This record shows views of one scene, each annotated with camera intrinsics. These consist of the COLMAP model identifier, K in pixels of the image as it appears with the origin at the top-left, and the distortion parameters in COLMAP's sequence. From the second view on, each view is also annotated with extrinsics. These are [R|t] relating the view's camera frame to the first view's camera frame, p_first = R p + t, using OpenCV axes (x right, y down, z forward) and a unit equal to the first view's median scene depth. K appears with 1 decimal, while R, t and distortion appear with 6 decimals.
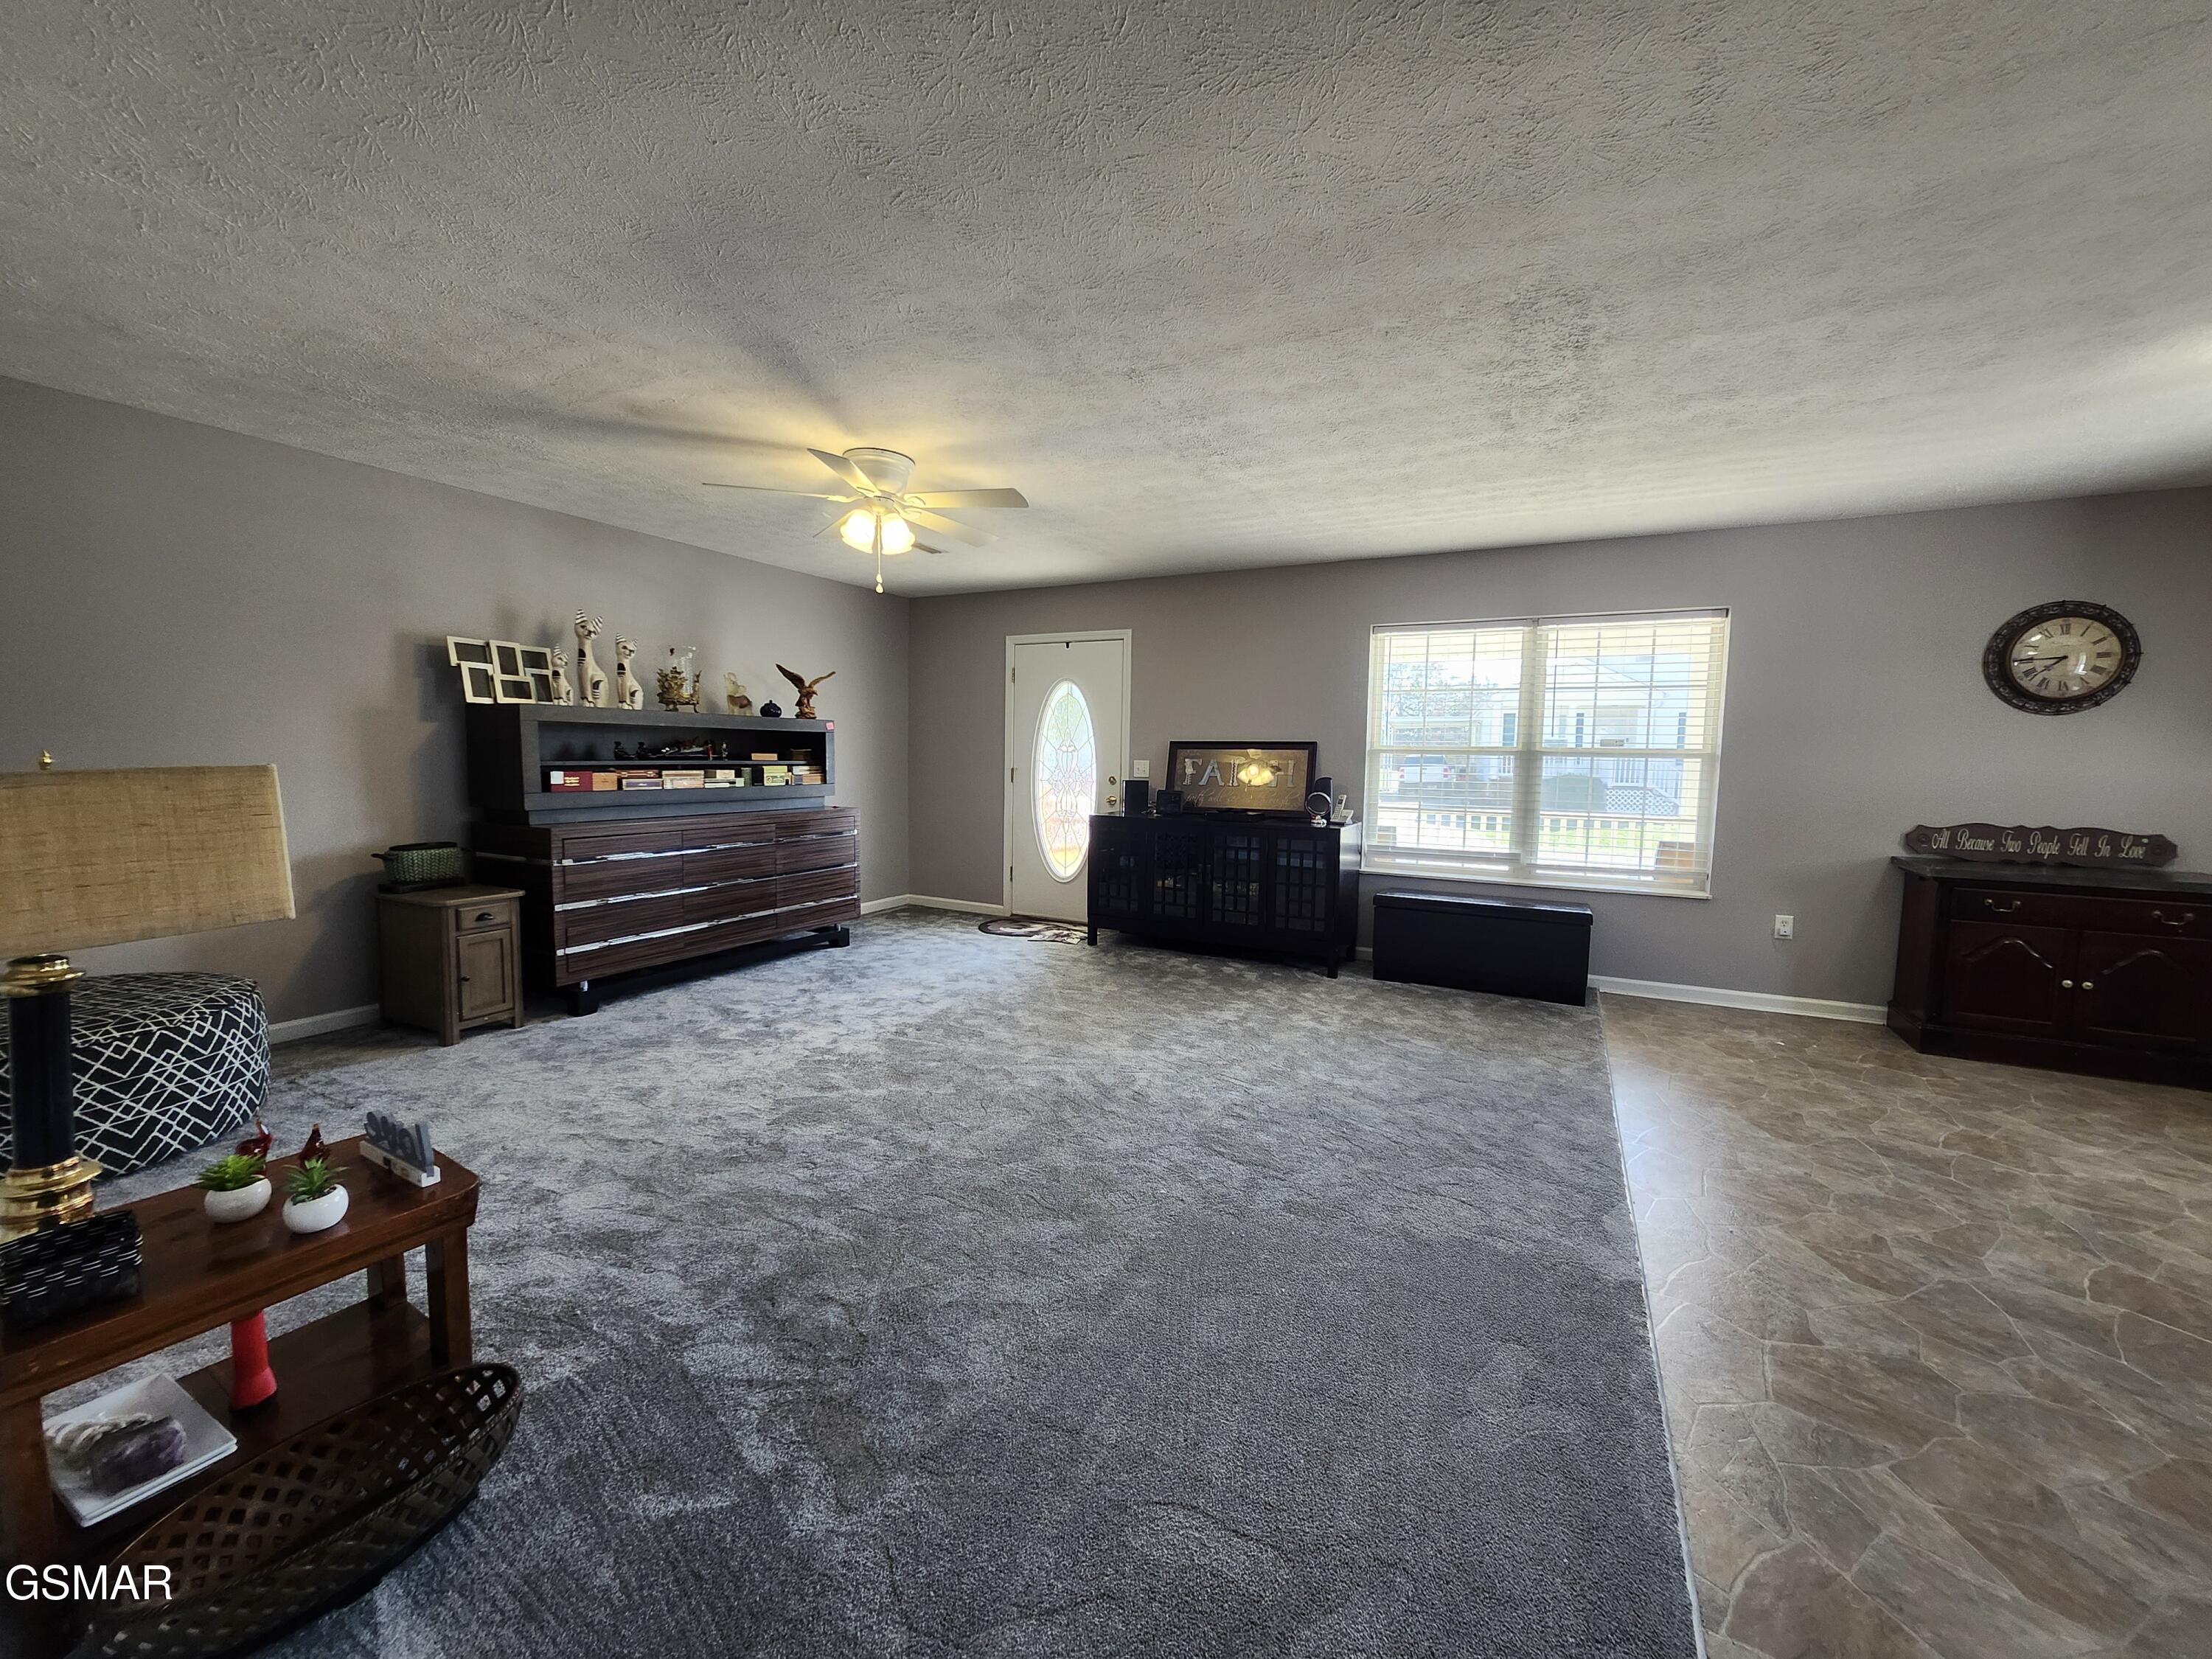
lens RADIAL K [[863.1, 0, 1125.2], [0, 863.1, 819.1], [0, 0, 1]] dist [-0.000603, -0.001165]
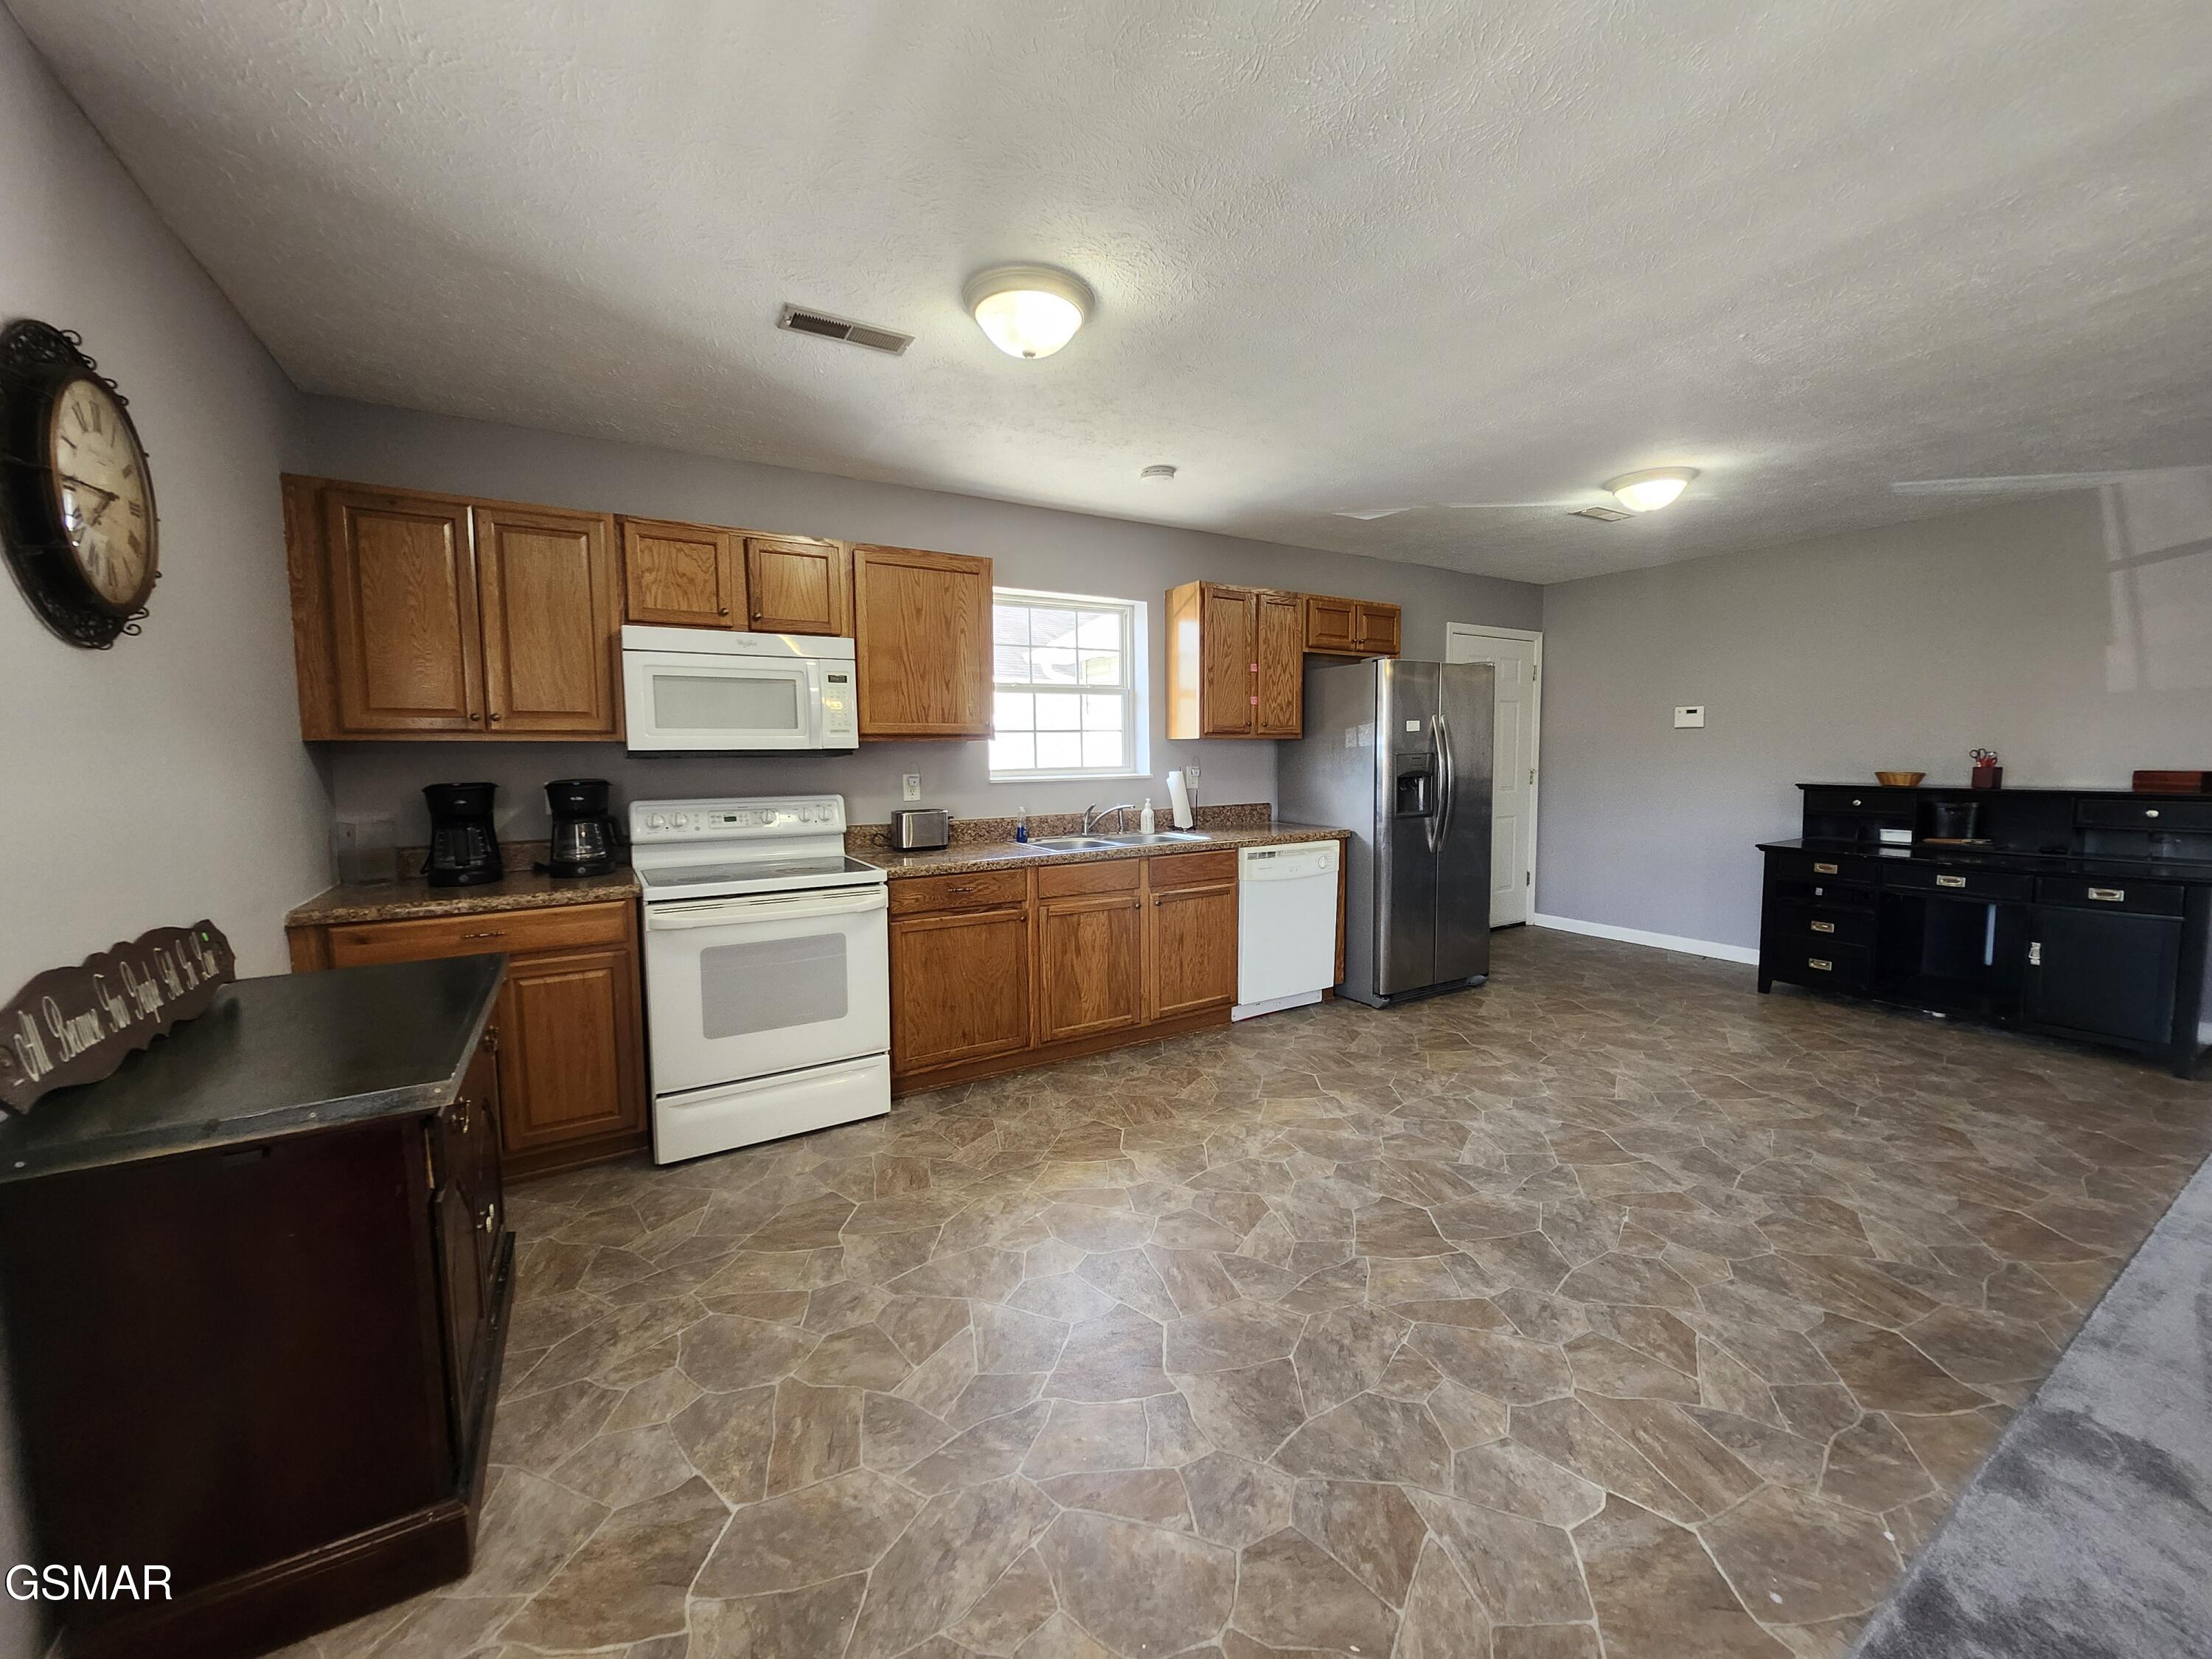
lens RADIAL K [[863.1, 0, 1124.1], [0, 863.1, 820.5], [0, 0, 1]] dist [-0.000603, -0.001165]
pose [[-0.855425, -0.051669, 0.515343, 0.505778], [0.035002, 0.986969, 0.157054, -0.091113], [-0.516743, 0.152386, -0.842470, 1.101030]]
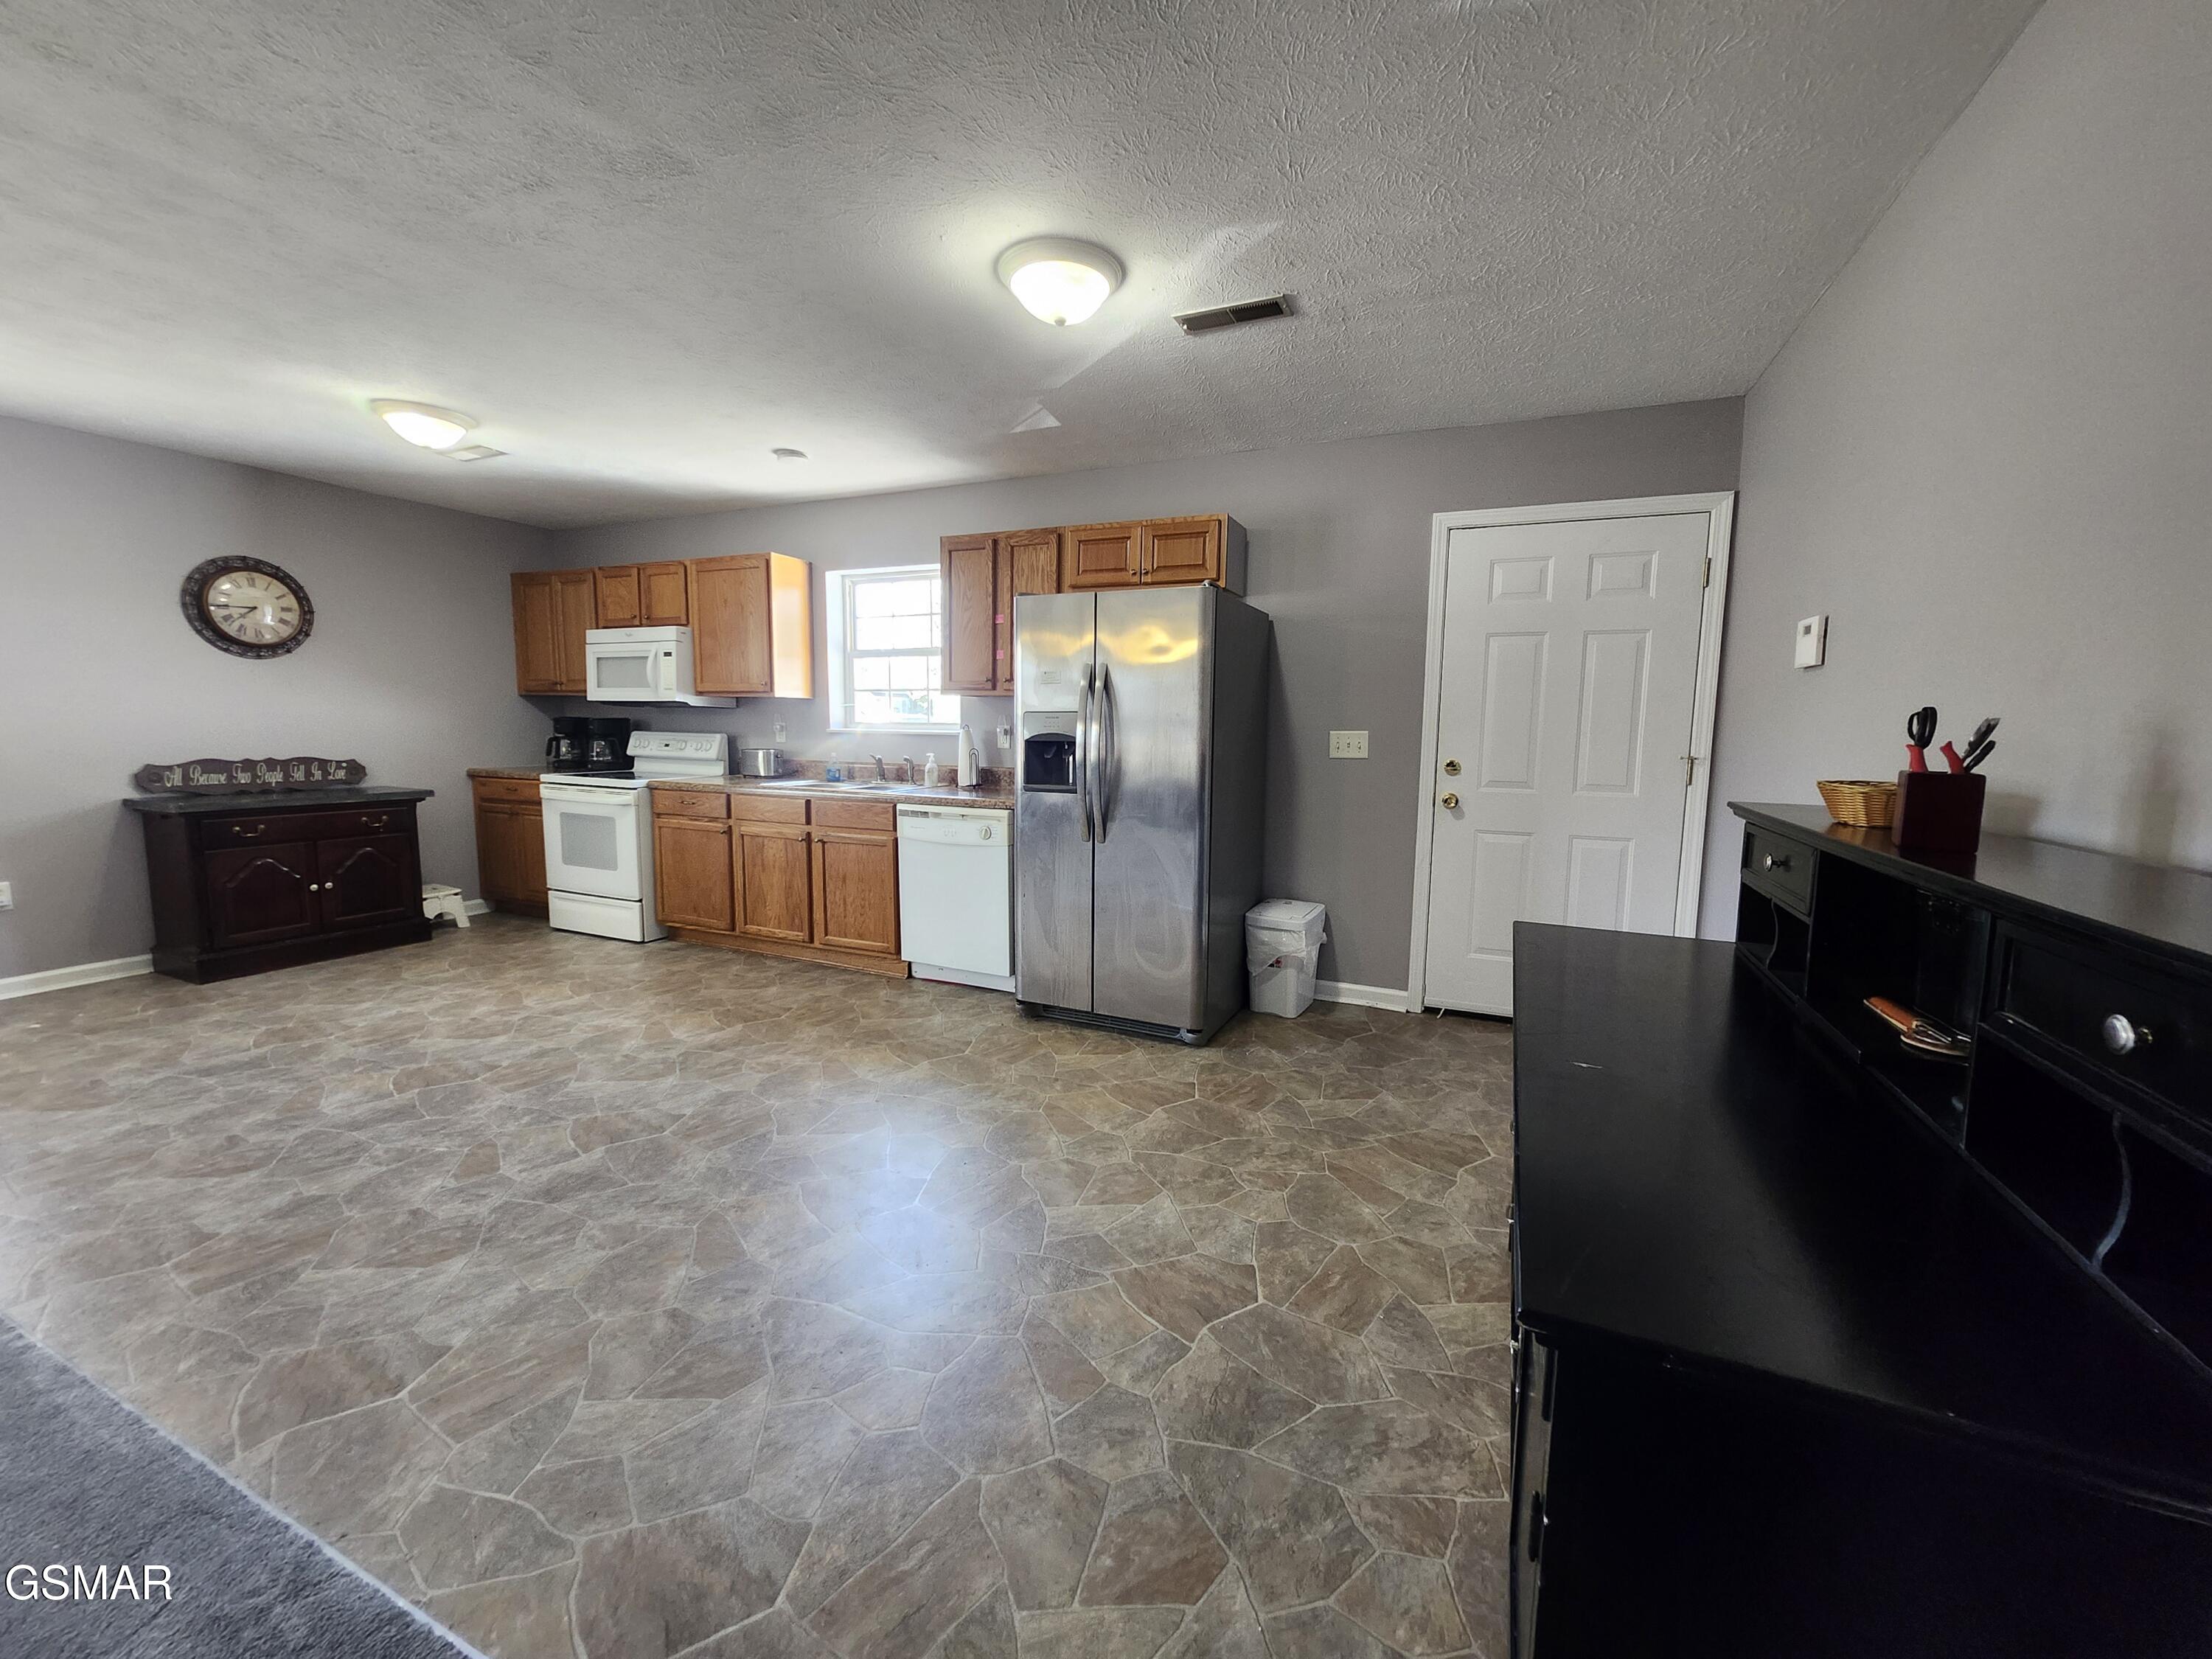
lens RADIAL K [[863.1, 0, 1120.1], [0, 863.1, 820.4], [0, 0, 1]] dist [-0.000603, -0.001165]
pose [[-0.057145, -0.130155, 0.989846, -0.131225], [0.061261, 0.989140, 0.133599, 0.007068], [-0.996485, 0.068273, -0.048551, -0.058824]]
